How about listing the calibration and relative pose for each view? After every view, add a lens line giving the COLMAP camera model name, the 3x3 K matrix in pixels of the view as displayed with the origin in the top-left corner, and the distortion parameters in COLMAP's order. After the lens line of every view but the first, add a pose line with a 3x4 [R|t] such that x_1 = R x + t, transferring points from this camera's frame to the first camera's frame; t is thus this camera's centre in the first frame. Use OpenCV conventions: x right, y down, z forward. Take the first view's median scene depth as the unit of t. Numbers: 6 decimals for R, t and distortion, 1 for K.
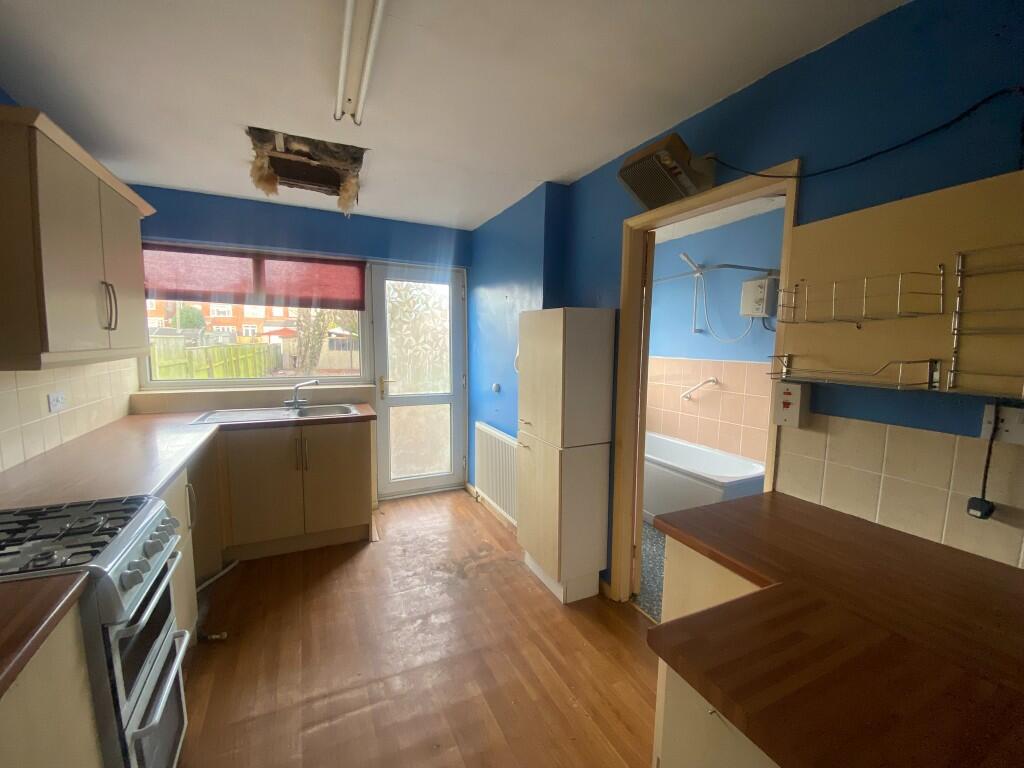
lens RADIAL K [[419.5, 0, 510.6], [0, 419.5, 384.9], [0, 0, 1]] dist [0.035328, -0.028376]
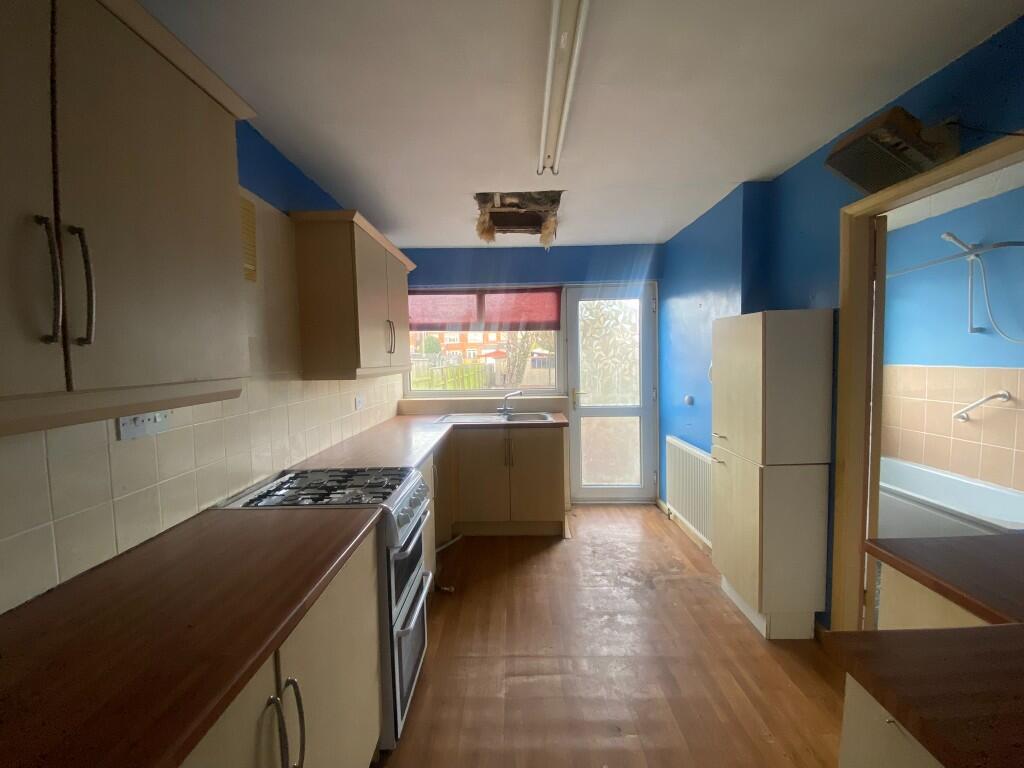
lens RADIAL K [[419.5, 0, 510.6], [0, 419.5, 384.9], [0, 0, 1]] dist [0.035328, -0.028376]
pose [[0.897574, -0.003117, -0.440853, 0.033940], [-0.014736, 0.999204, -0.037069, 0.017036], [0.440618, 0.039768, 0.896814, -0.068863]]
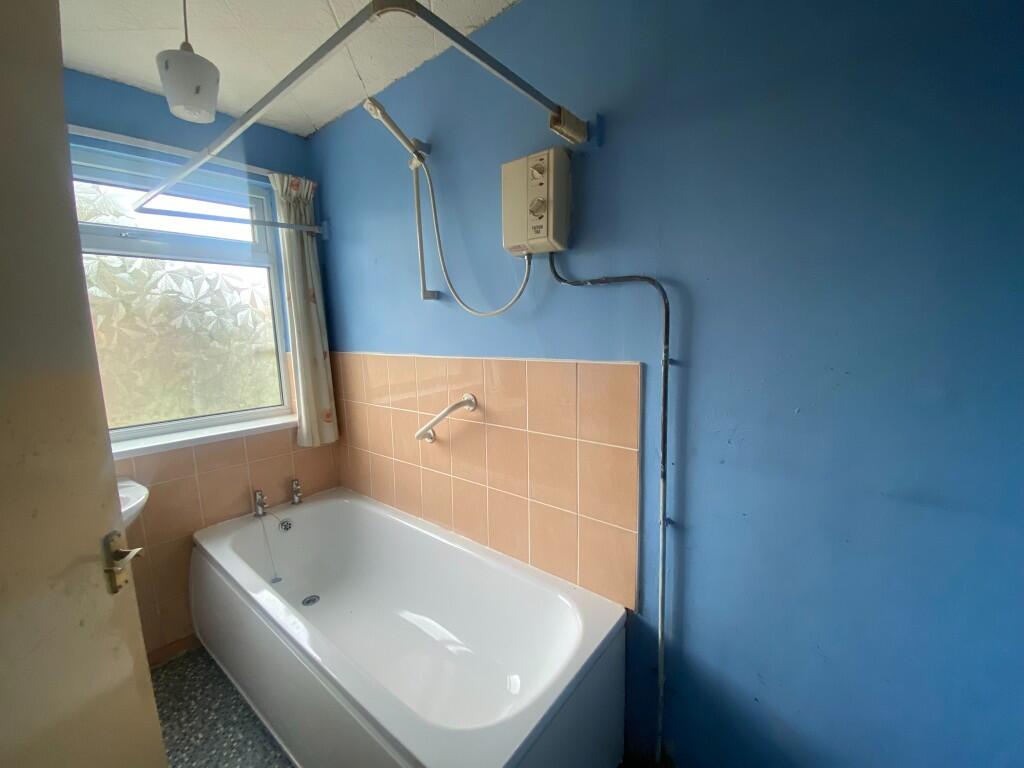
lens RADIAL K [[419.5, 0, 510.6], [0, 419.5, 384.9], [0, 0, 1]] dist [0.035328, -0.028376]
pose [[0.910078, -0.082346, 0.406174, 0.499043], [0.075549, 0.996603, 0.032772, -0.059538], [-0.407493, 0.000861, 0.913208, 0.834813]]
